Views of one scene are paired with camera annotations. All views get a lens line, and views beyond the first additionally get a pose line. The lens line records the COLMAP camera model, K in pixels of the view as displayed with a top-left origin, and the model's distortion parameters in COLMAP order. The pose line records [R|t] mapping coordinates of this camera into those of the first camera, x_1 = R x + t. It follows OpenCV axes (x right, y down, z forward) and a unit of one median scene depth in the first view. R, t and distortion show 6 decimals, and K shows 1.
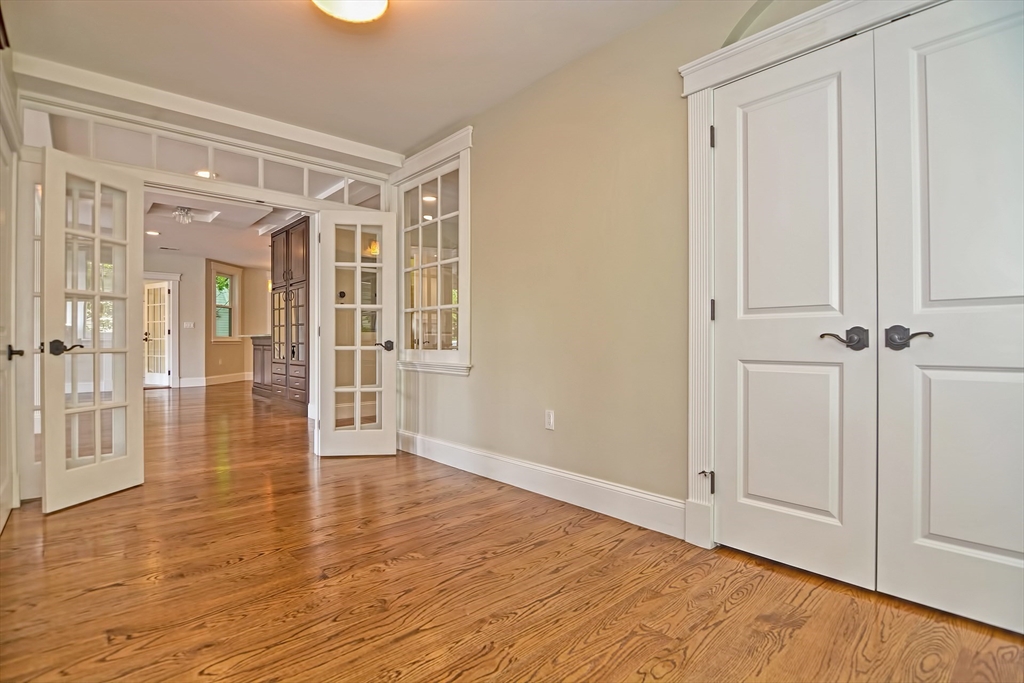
lens RADIAL K [[495.5, 0, 512.0], [0, 495.5, 341.5], [0, 0, 1]] dist [0.000101, -0.012423]
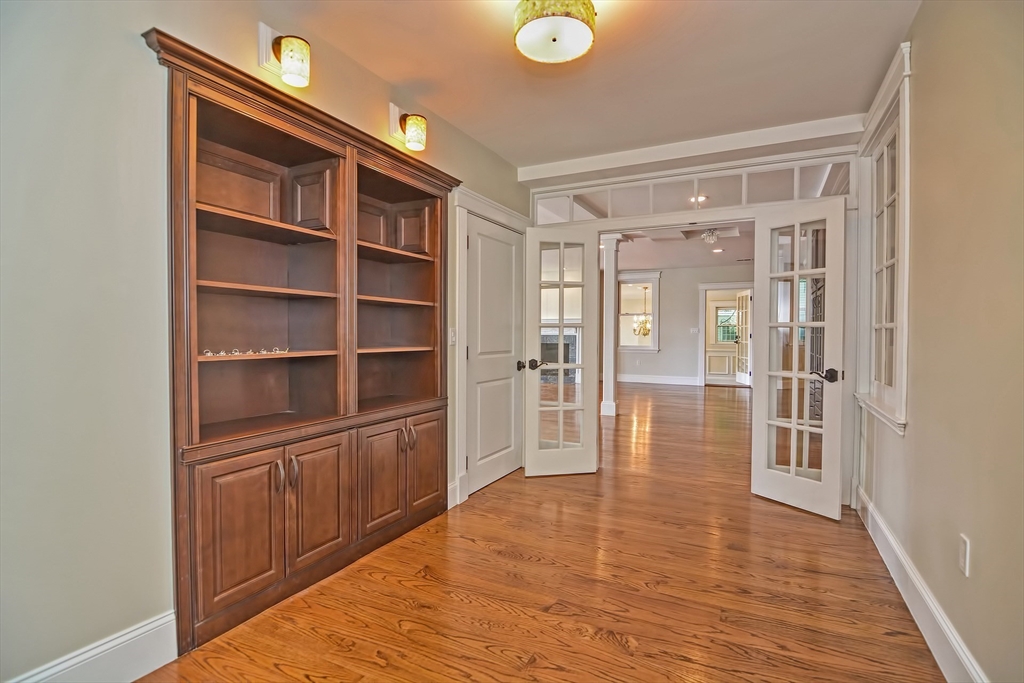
lens RADIAL K [[495.5, 0, 512.0], [0, 495.5, 341.5], [0, 0, 1]] dist [0.000101, -0.012423]
pose [[0.374760, 0.018964, -0.926928, 0.394068], [-0.006665, 0.999820, 0.017761, -0.078821], [0.927098, -0.000478, 0.374819, 0.378965]]
